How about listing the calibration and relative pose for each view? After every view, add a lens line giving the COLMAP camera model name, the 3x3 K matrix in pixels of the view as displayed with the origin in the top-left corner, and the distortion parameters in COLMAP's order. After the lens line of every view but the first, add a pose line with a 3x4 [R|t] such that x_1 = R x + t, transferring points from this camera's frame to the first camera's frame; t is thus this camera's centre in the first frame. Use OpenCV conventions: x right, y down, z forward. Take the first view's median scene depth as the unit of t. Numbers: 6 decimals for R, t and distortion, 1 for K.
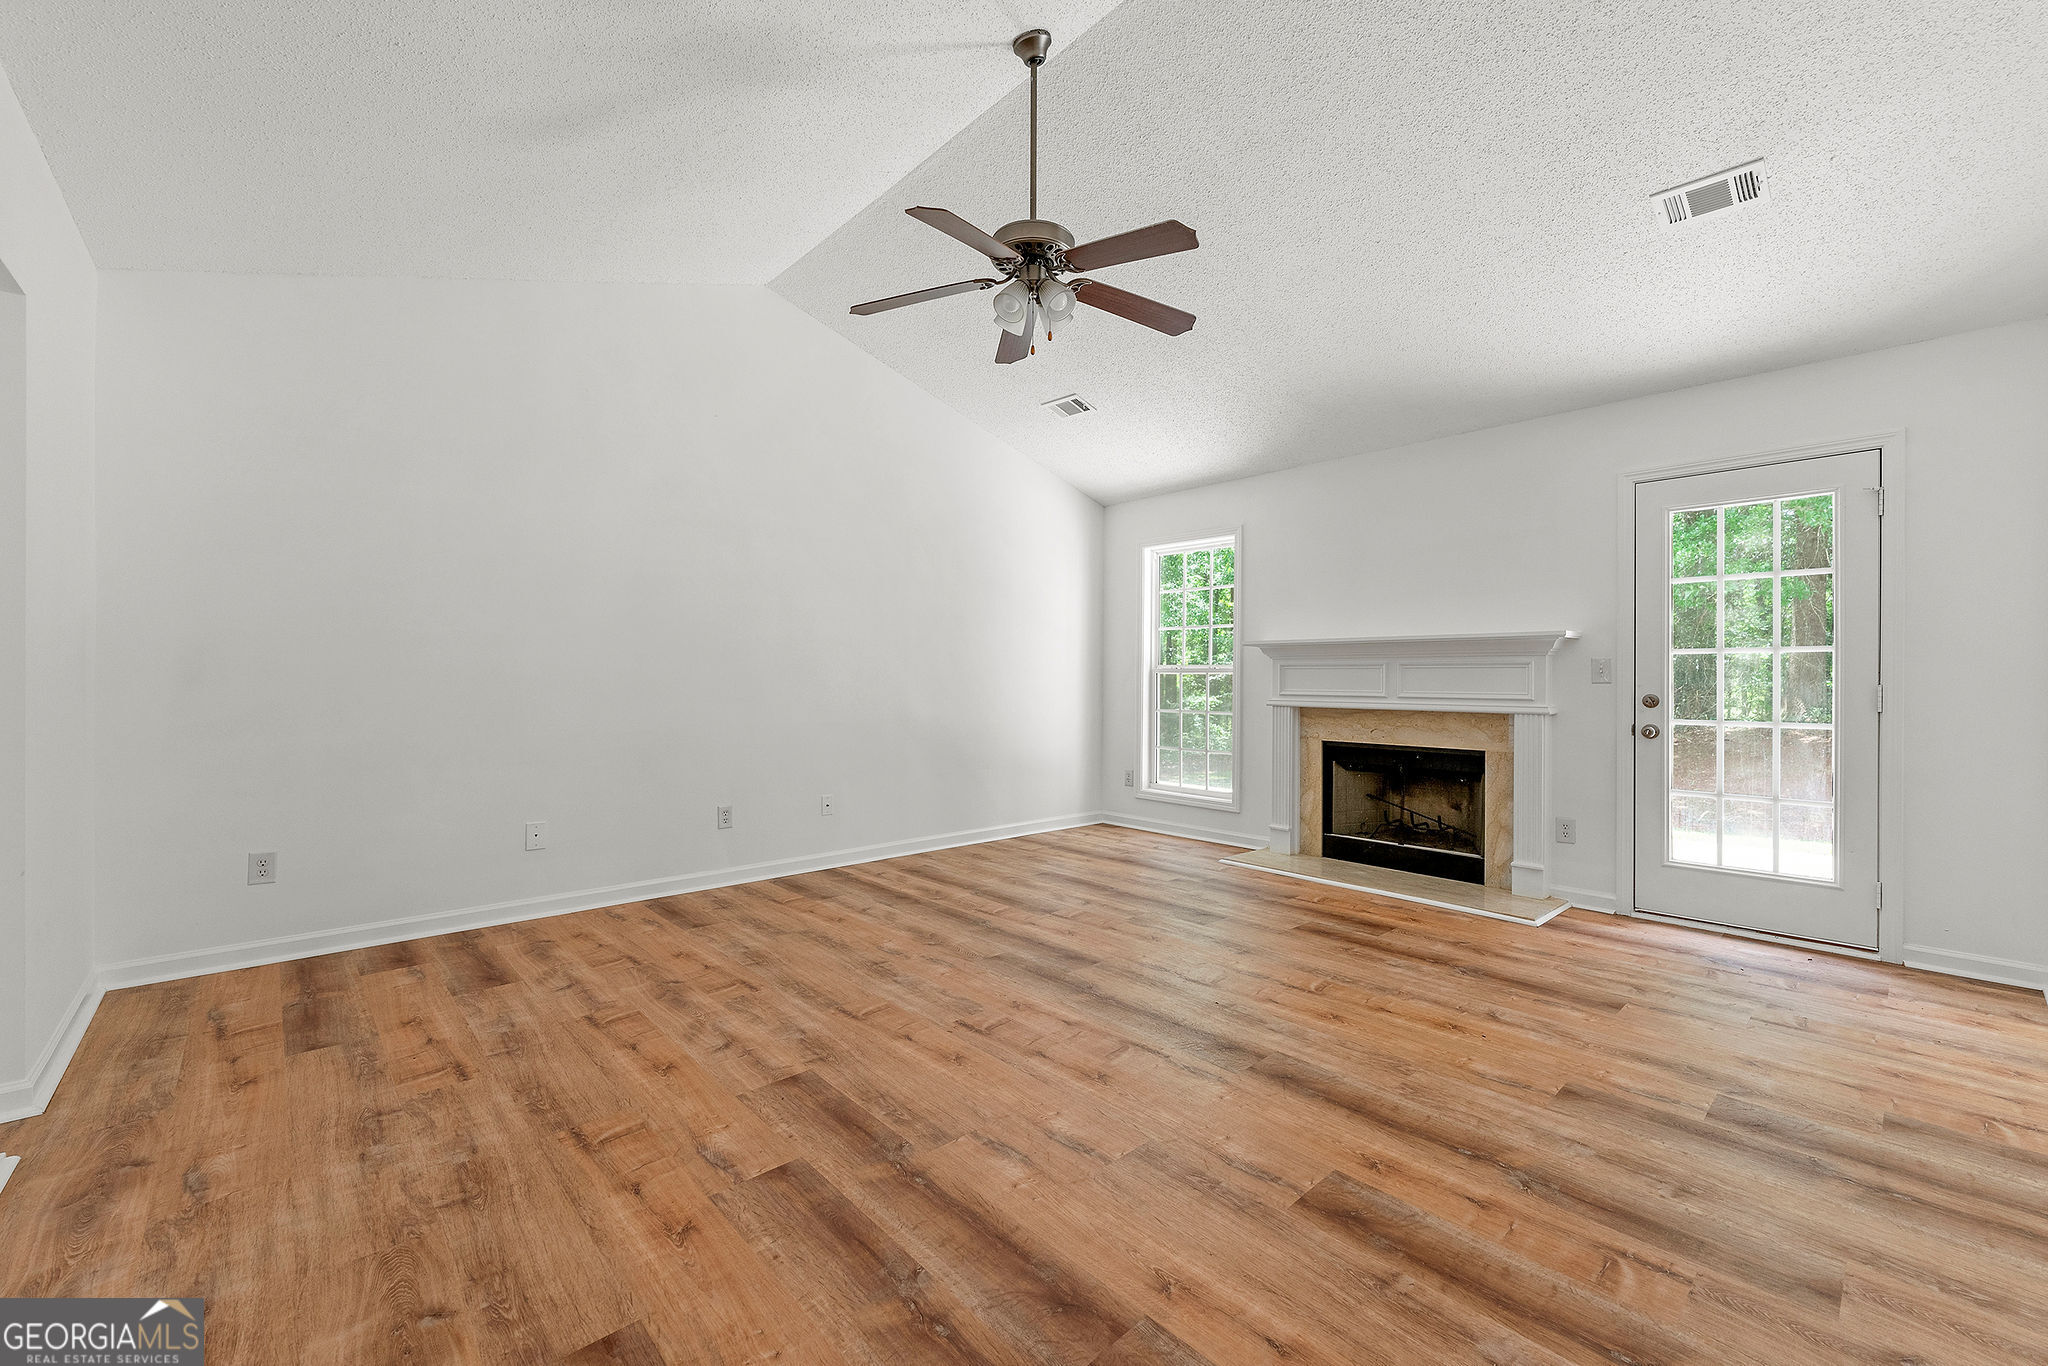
lens RADIAL K [[827.4, 0, 1019.7], [0, 827.4, 681.7], [0, 0, 1]] dist [-0.000603, -0.000267]
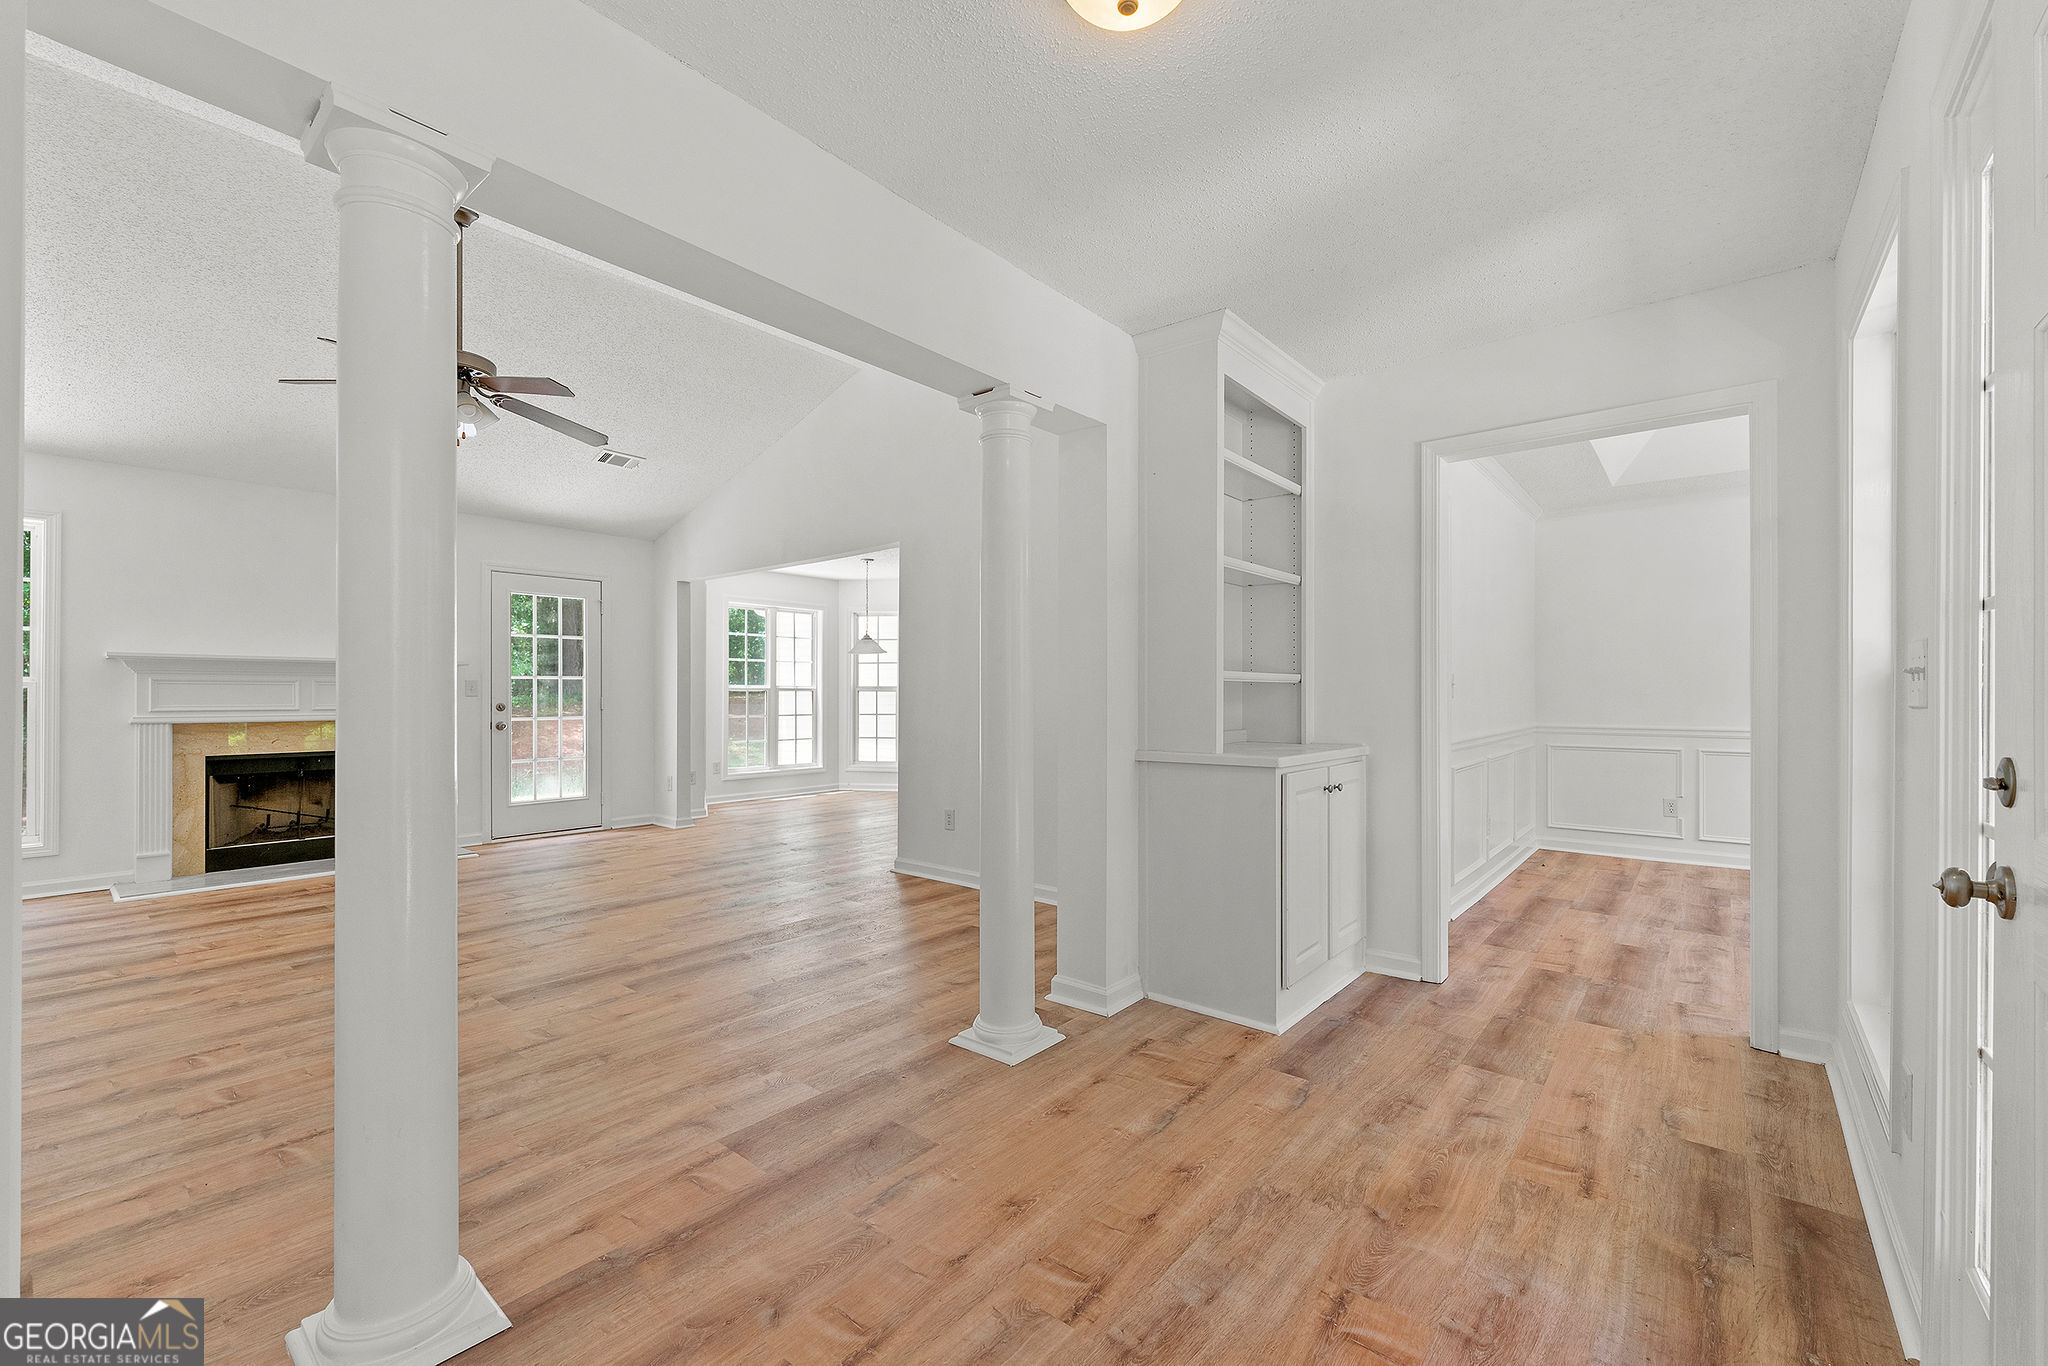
lens RADIAL K [[835.1, 0, 1026.9], [0, 835.1, 692.6], [0, 0, 1]] dist [-0.001645, -0.000343]
pose [[-0.145021, -0.002335, 0.989426, -1.184601], [0.004553, 0.999985, 0.003027, -0.005986], [-0.989418, 0.004944, -0.145008, 0.251902]]
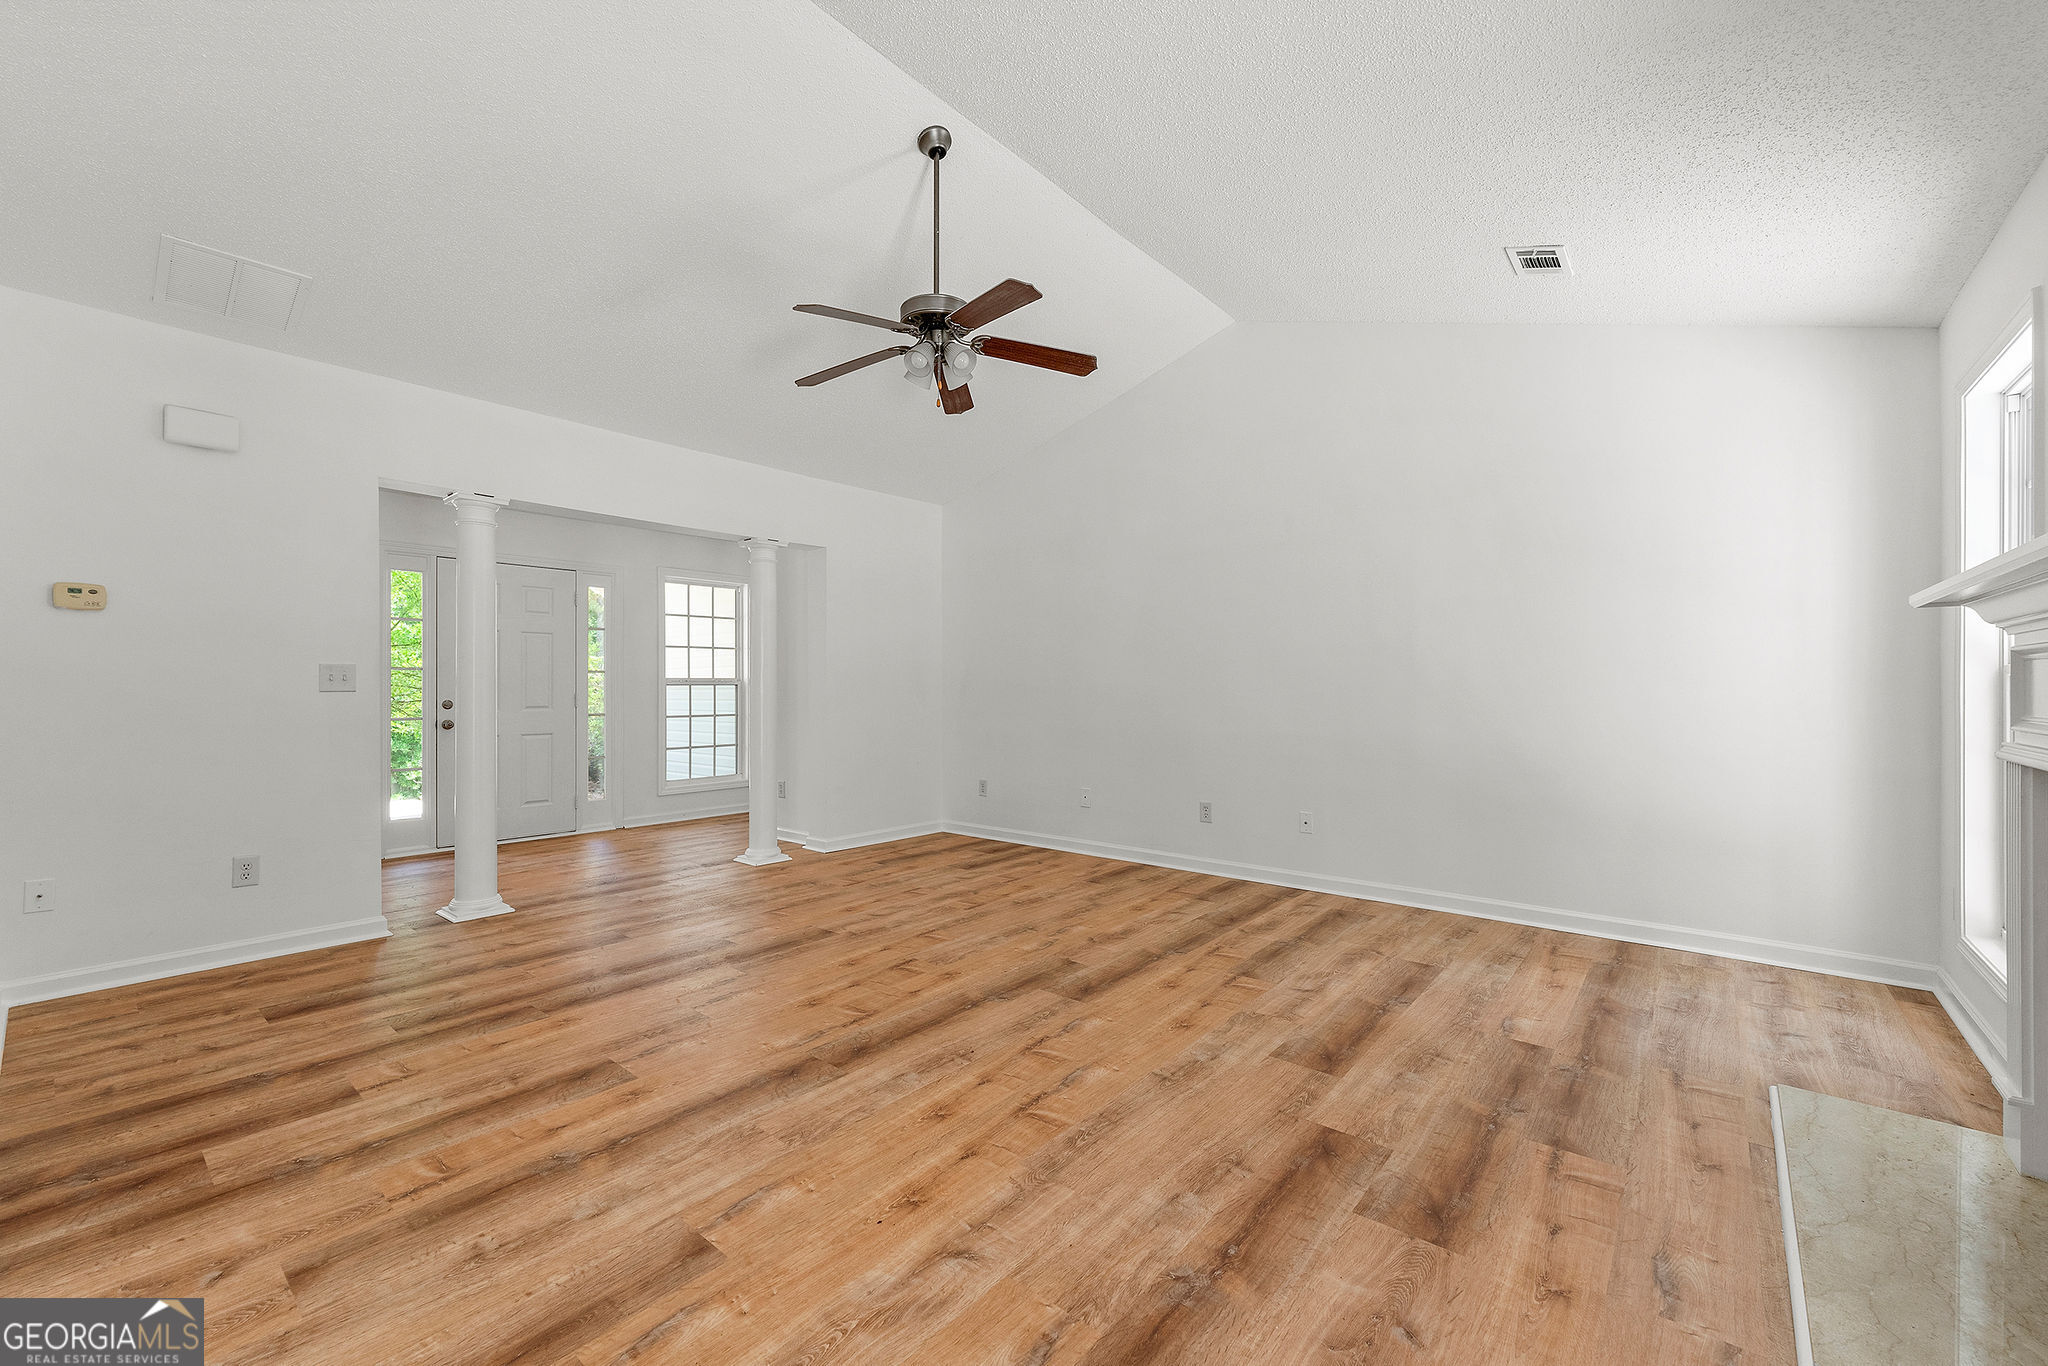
lens RADIAL K [[823.0, 0, 1018.4], [0, 823.0, 683.8], [0, 0, 1]] dist [-0.000176, 0.000058]
pose [[0.132107, -0.008306, -0.991201, 0.971665], [-0.003704, 0.999954, -0.008873, -0.000642], [0.991229, 0.004843, 0.132070, 0.801048]]
